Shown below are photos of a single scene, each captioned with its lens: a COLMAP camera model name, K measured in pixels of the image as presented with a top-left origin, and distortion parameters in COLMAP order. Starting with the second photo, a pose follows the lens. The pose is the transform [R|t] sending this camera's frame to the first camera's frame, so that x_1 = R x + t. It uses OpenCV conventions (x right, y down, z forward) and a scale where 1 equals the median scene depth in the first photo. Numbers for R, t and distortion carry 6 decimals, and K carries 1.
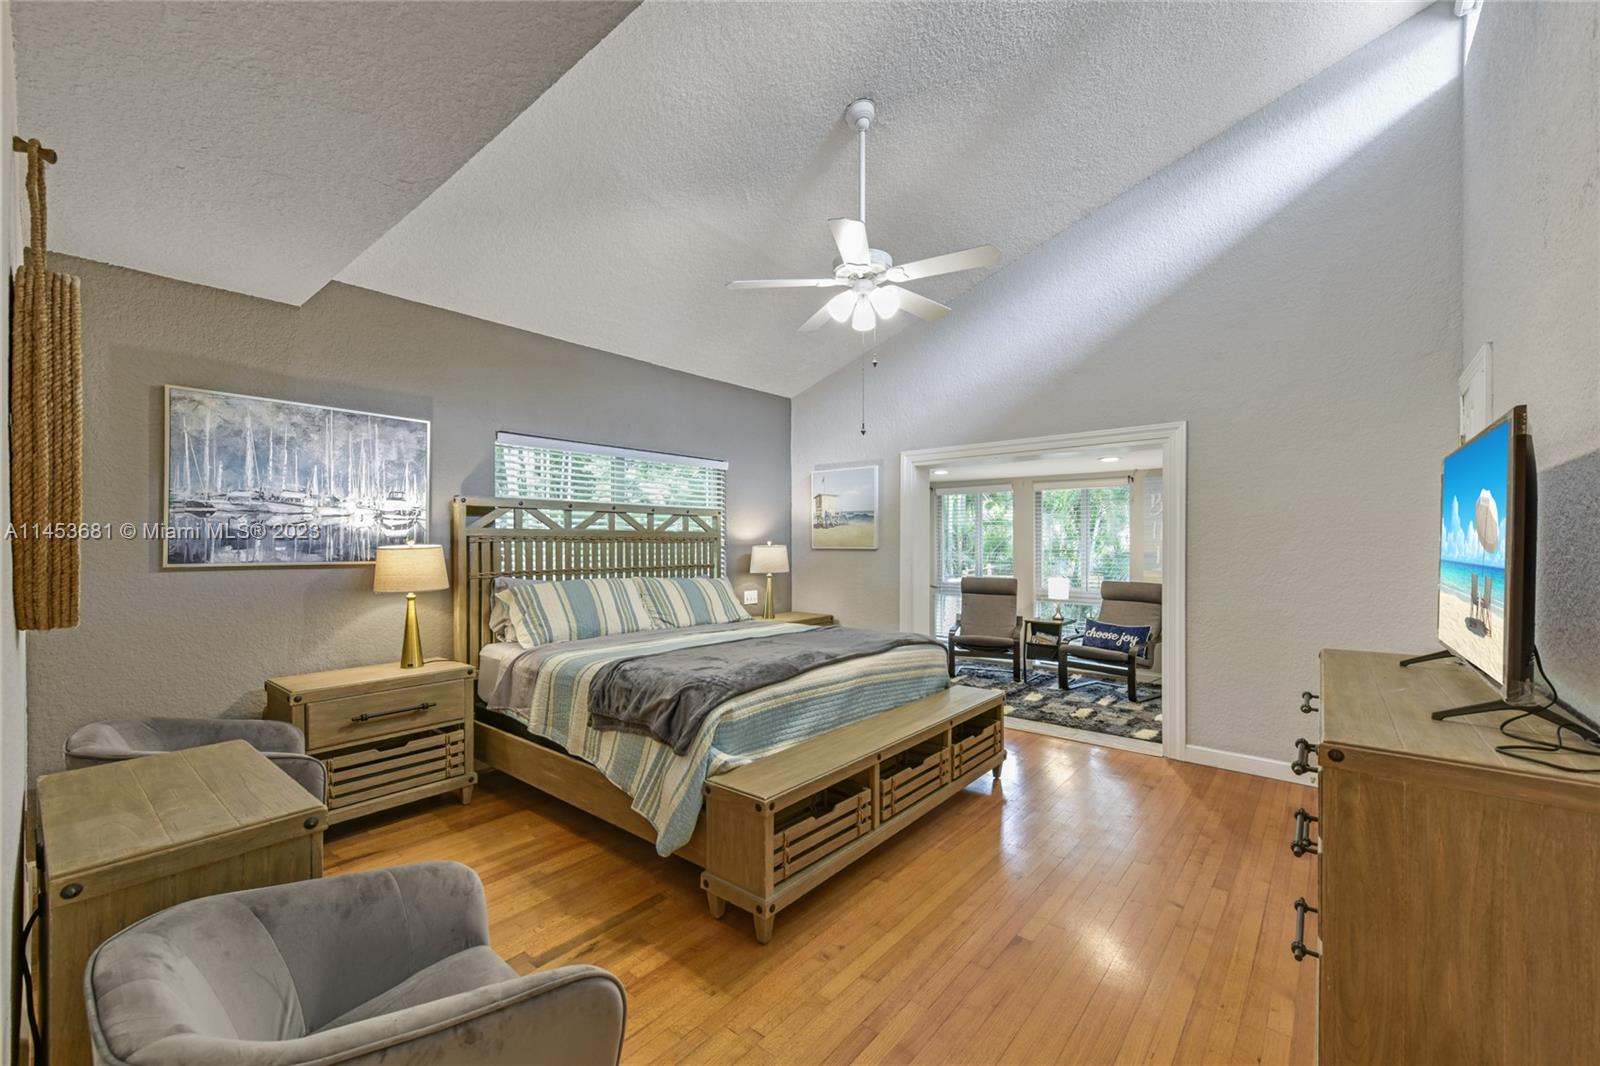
lens RADIAL K [[657.7, 0, 804.5], [0, 657.7, 544.3], [0, 0, 1]] dist [0.009380, -0.007686]
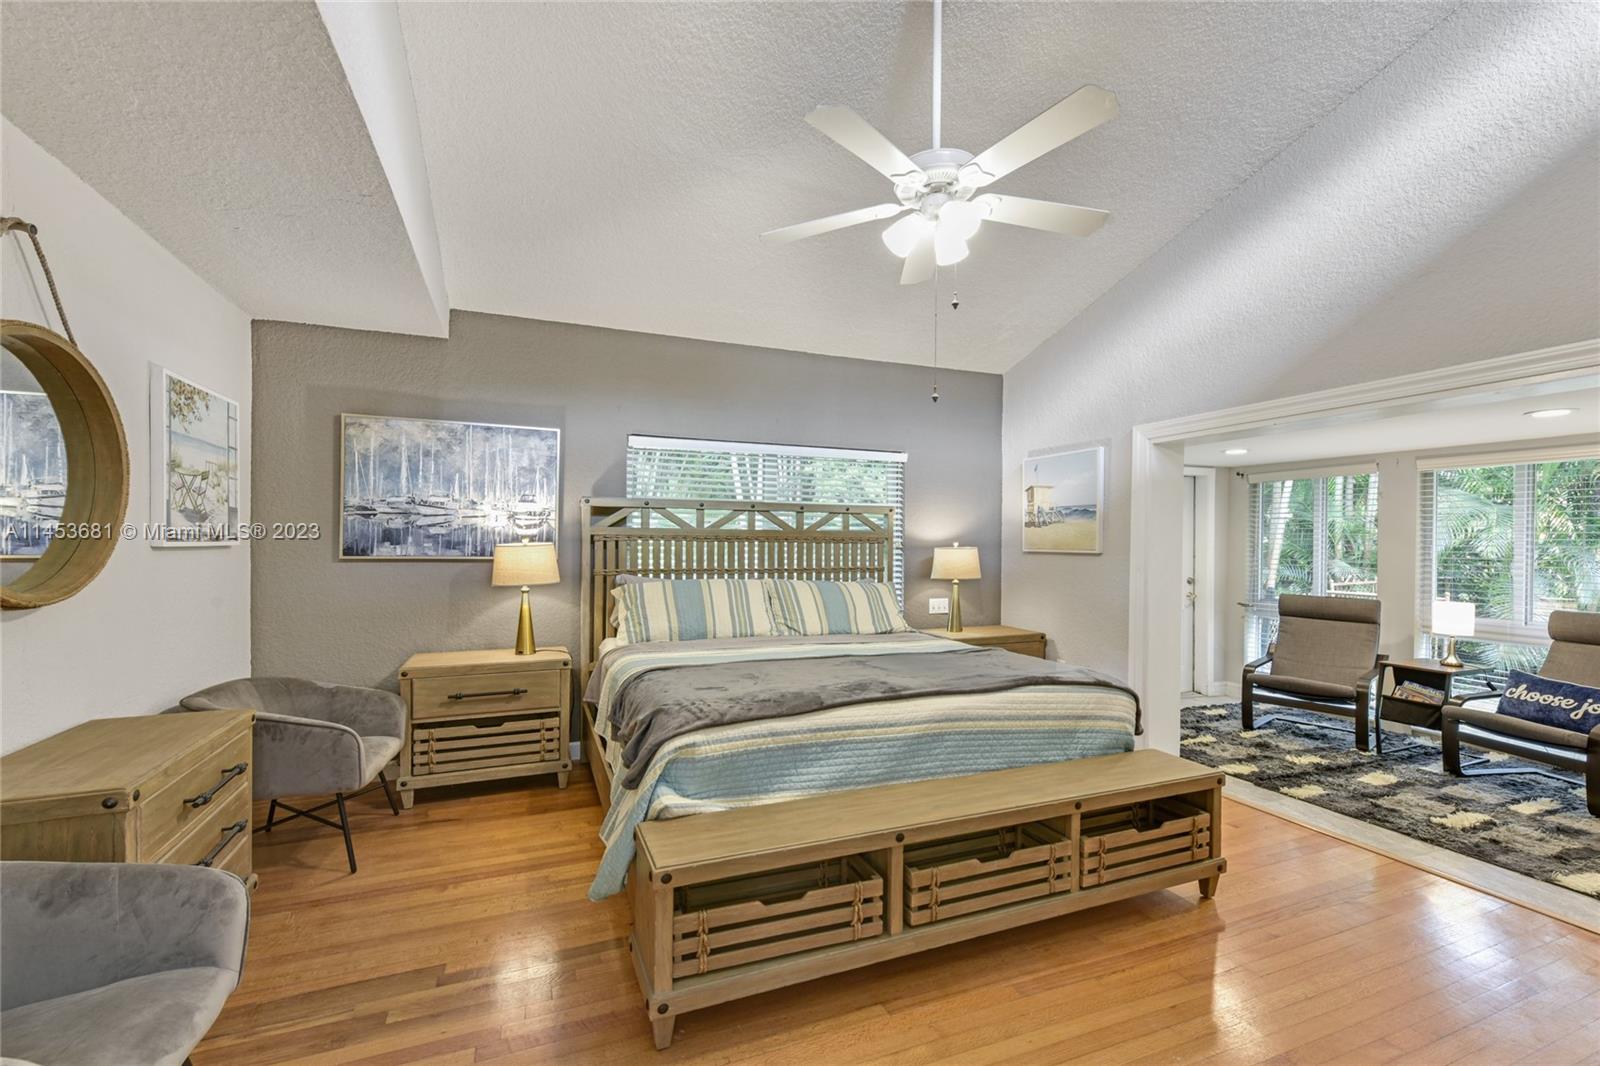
lens RADIAL K [[653.2, 0, 768.4], [0, 653.2, 545.0], [0, 0, 1]] dist [0.003283, -0.000329]
pose [[0.871178, 0.010083, -0.490863, 0.265299], [-0.009884, 0.999947, 0.002999, -0.002085], [0.490867, 0.002238, 0.871232, 0.231564]]
